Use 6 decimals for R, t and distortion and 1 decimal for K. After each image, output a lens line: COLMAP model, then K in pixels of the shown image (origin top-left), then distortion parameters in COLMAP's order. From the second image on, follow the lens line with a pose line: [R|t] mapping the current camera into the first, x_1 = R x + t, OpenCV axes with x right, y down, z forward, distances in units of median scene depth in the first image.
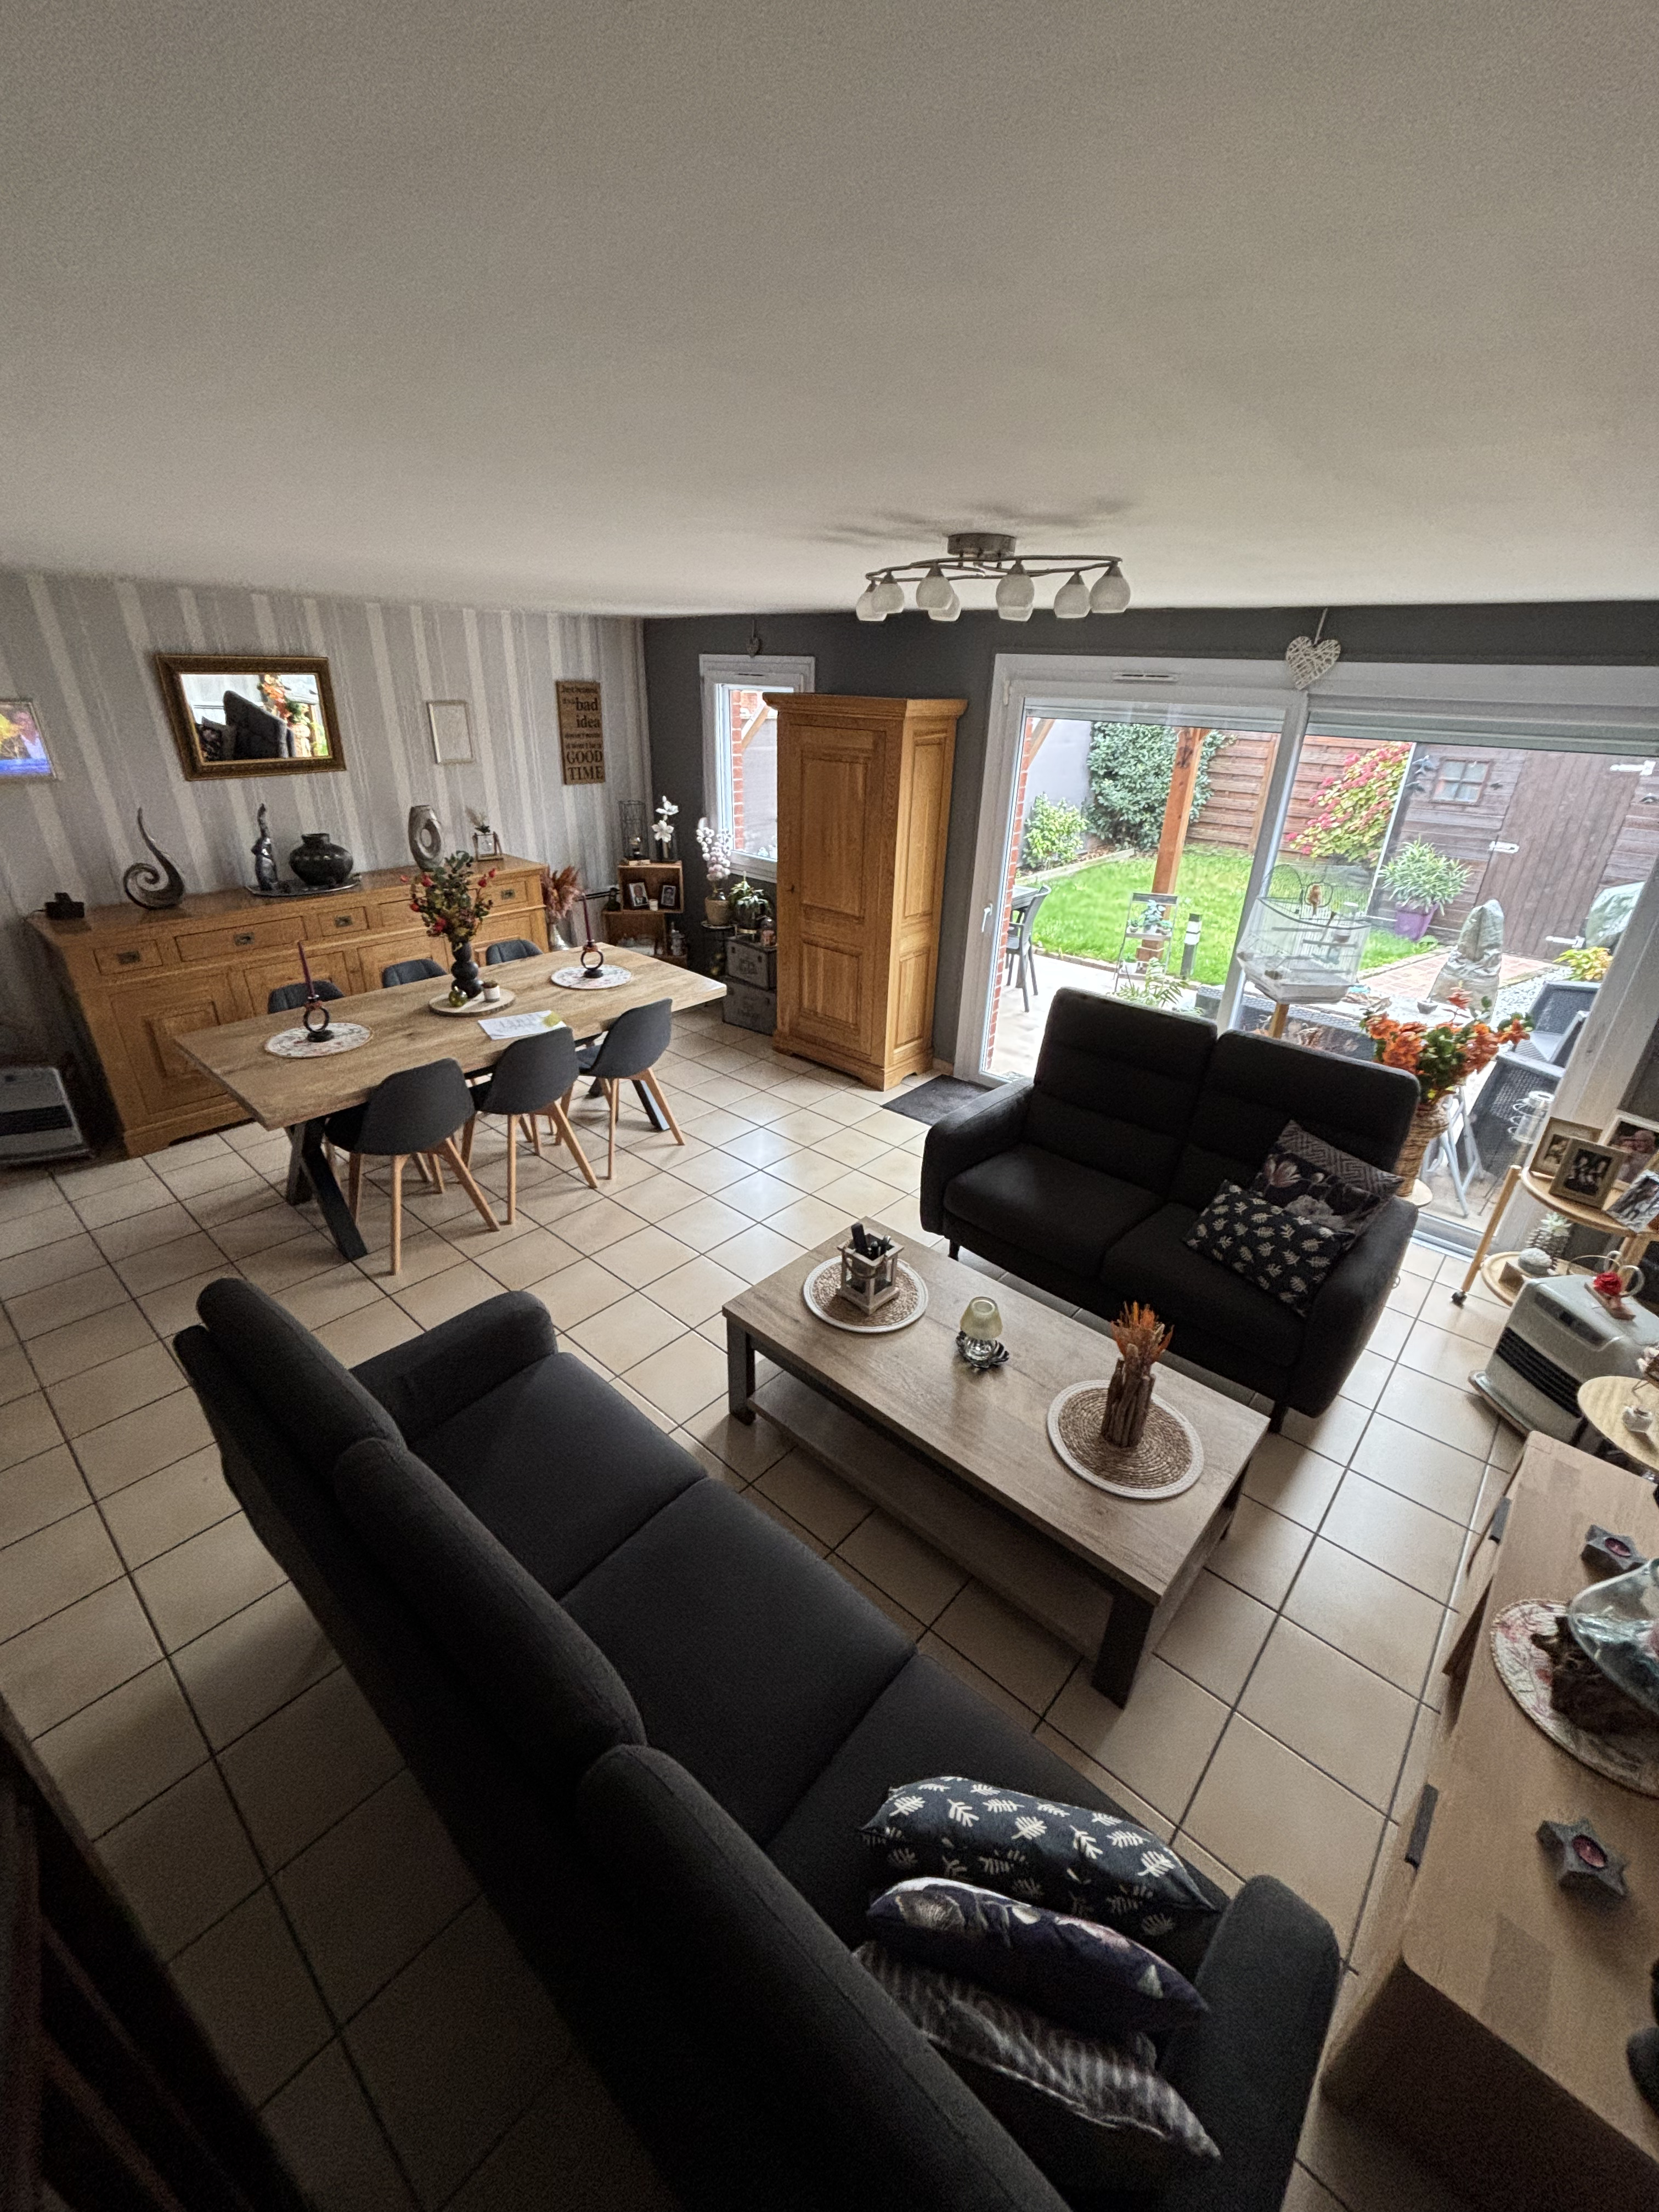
lens RADIAL K [[892.4, 0, 824.6], [0, 892.4, 1102.2], [0, 0, 1]] dist [-0.000126, -0.000079]
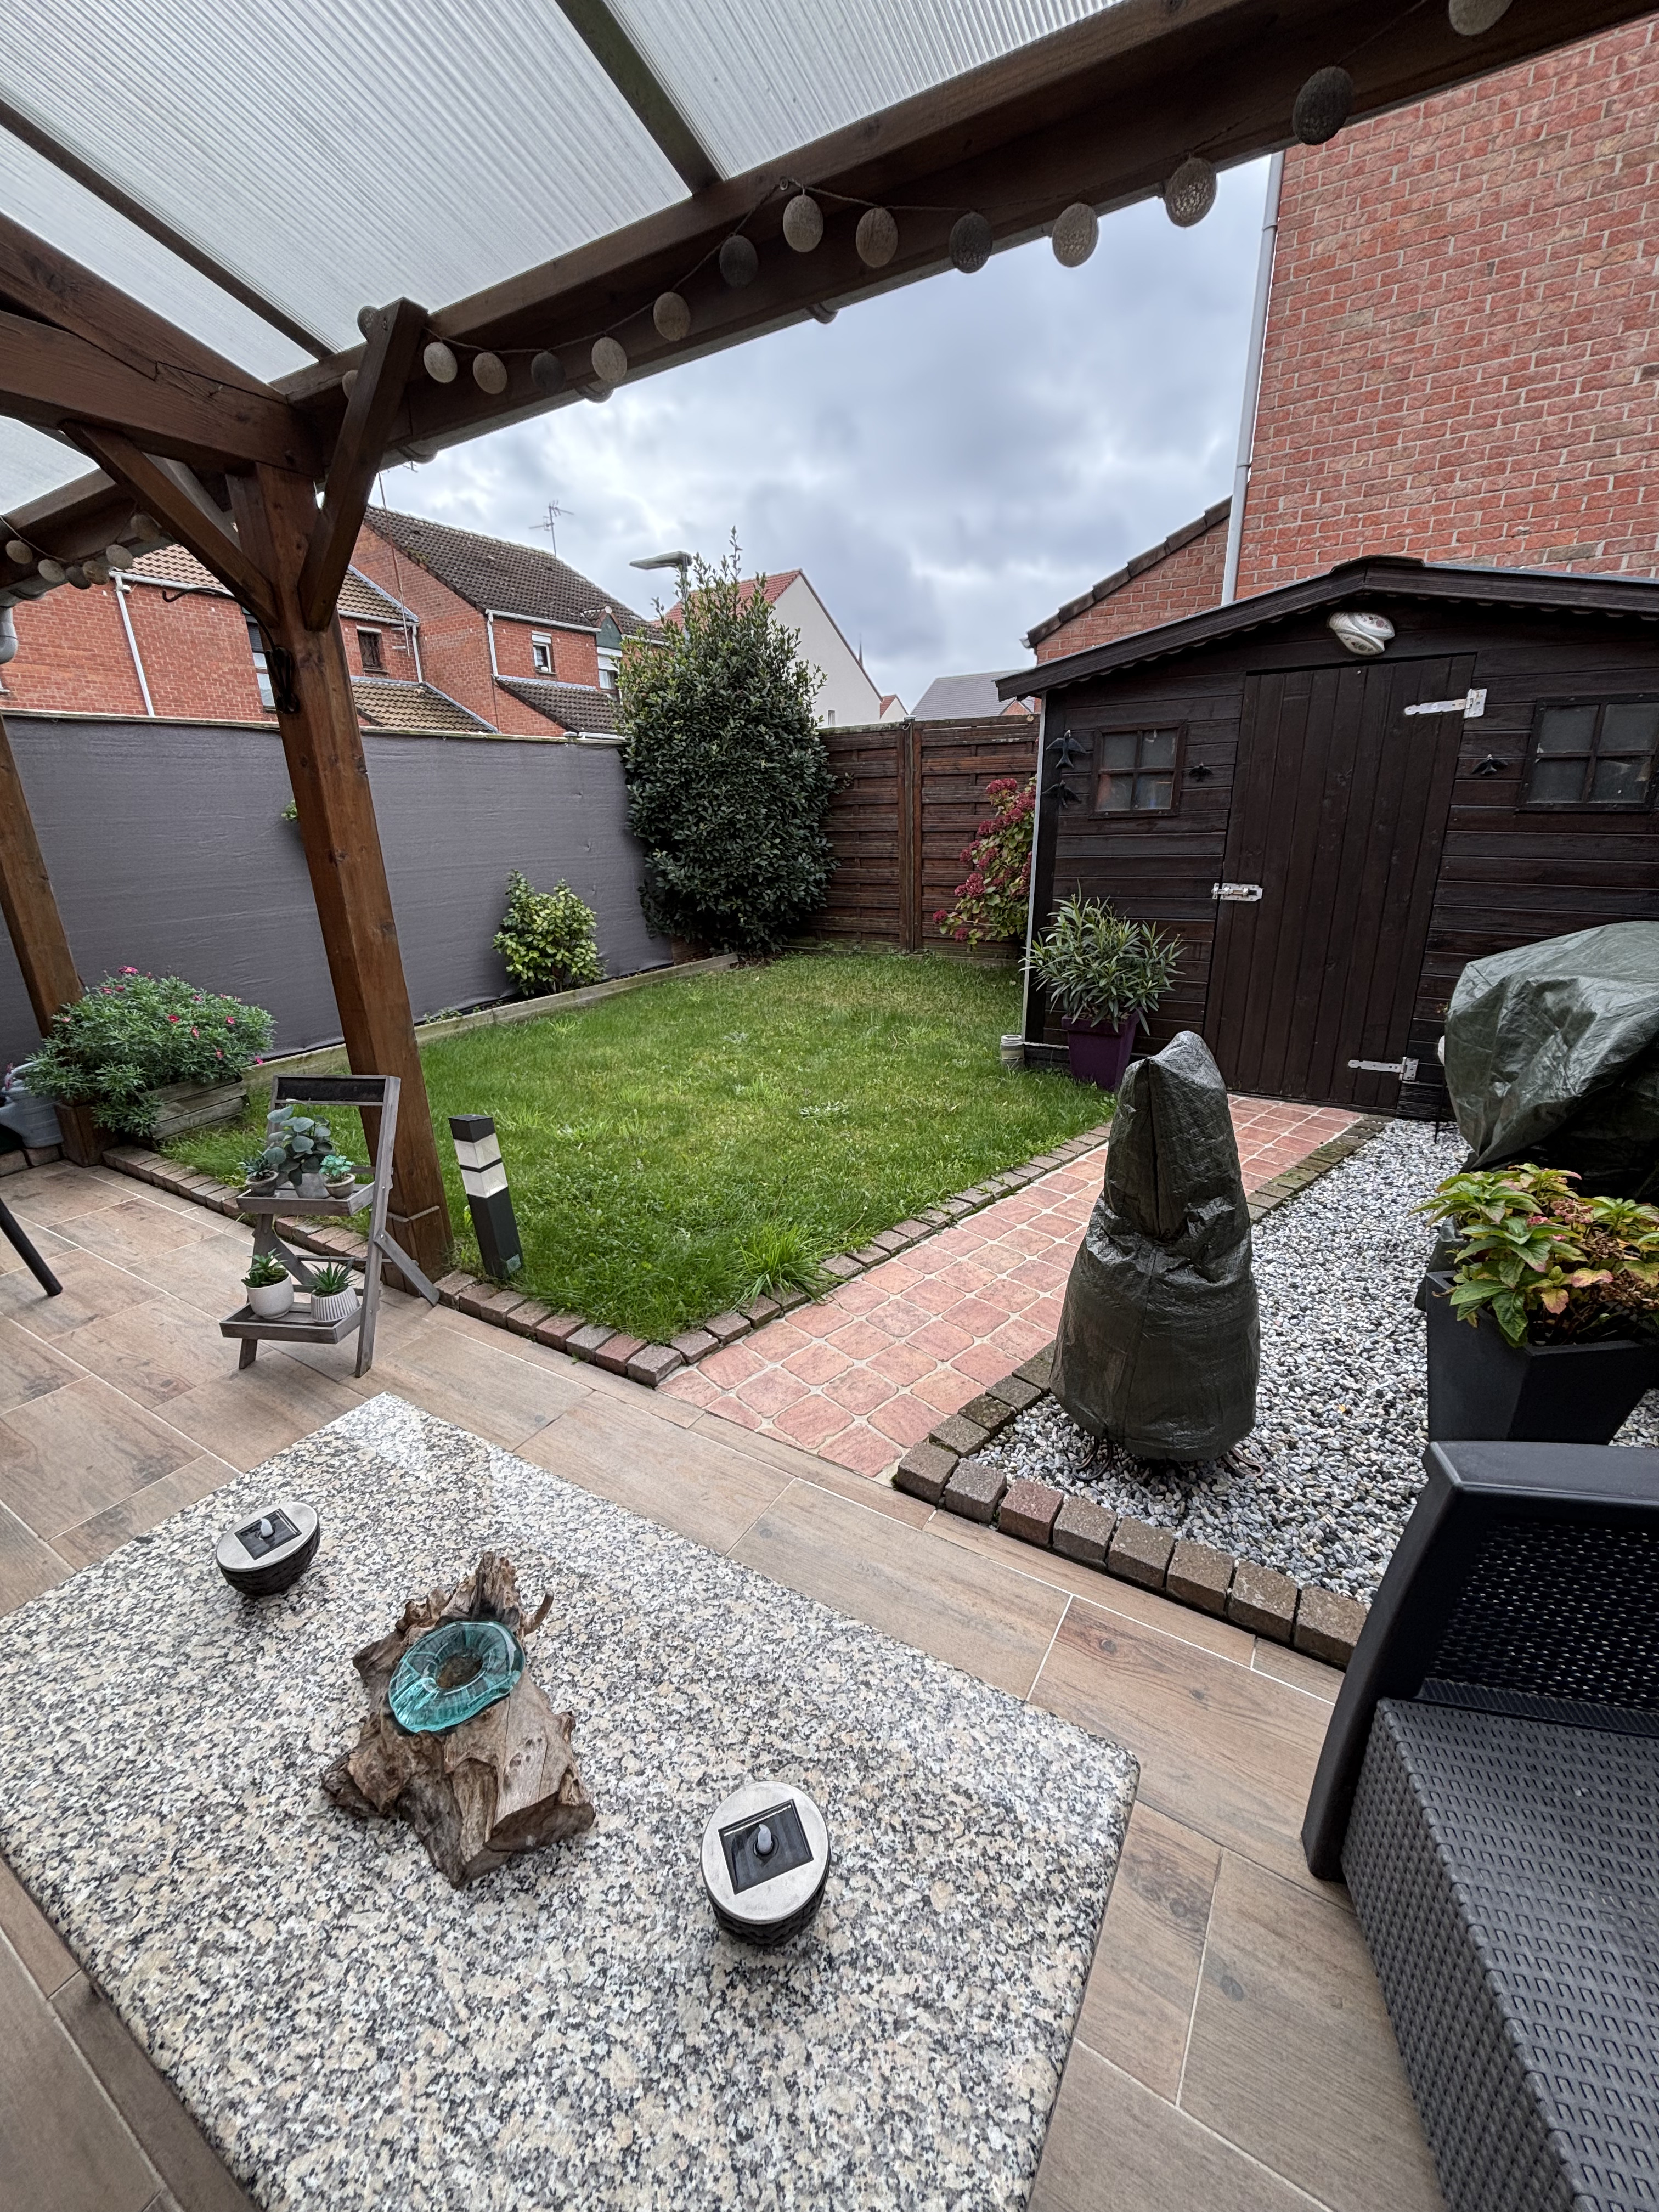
lens RADIAL K [[892.4, 0, 833.9], [0, 892.4, 1107.8], [0, 0, 1]] dist [-0.000126, -0.000079]
pose [[0.981506, -0.102235, 0.161844, 0.448998], [0.122083, 0.985499, -0.117845, -0.136625], [-0.147449, 0.135424, 0.979755, 0.563325]]
